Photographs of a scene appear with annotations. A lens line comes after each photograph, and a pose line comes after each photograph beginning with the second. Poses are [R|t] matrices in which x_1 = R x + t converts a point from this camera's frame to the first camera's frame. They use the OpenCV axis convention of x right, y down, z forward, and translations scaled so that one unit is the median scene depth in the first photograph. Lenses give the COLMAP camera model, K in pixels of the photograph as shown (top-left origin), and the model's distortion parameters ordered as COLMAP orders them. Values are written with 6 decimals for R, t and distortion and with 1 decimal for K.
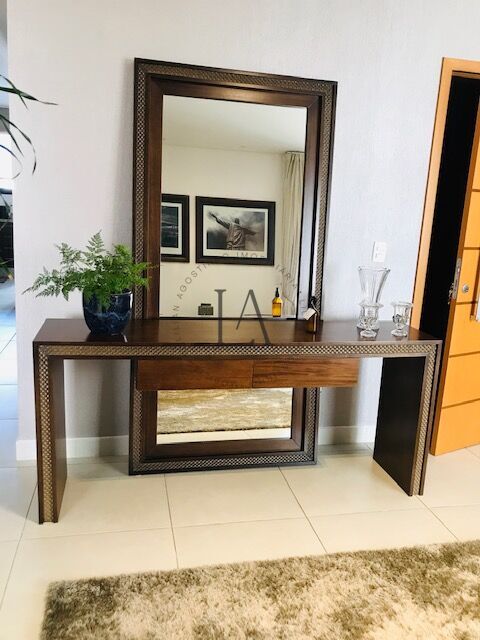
lens RADIAL K [[526.9, 0, 240.0], [0, 526.9, 320.0], [0, 0, 1]] dist [-0.002179, -0.002854]
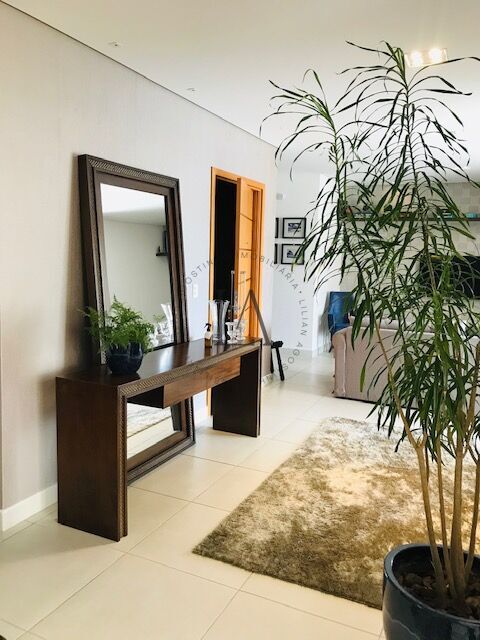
lens RADIAL K [[526.9, 0, 240.0], [0, 526.9, 320.0], [0, 0, 1]] dist [-0.002179, -0.002854]
pose [[0.615724, -0.137064, 0.775949, -0.984254], [0.187590, 0.981939, 0.024596, -0.072699], [-0.765306, 0.130415, 0.630316, -0.018193]]
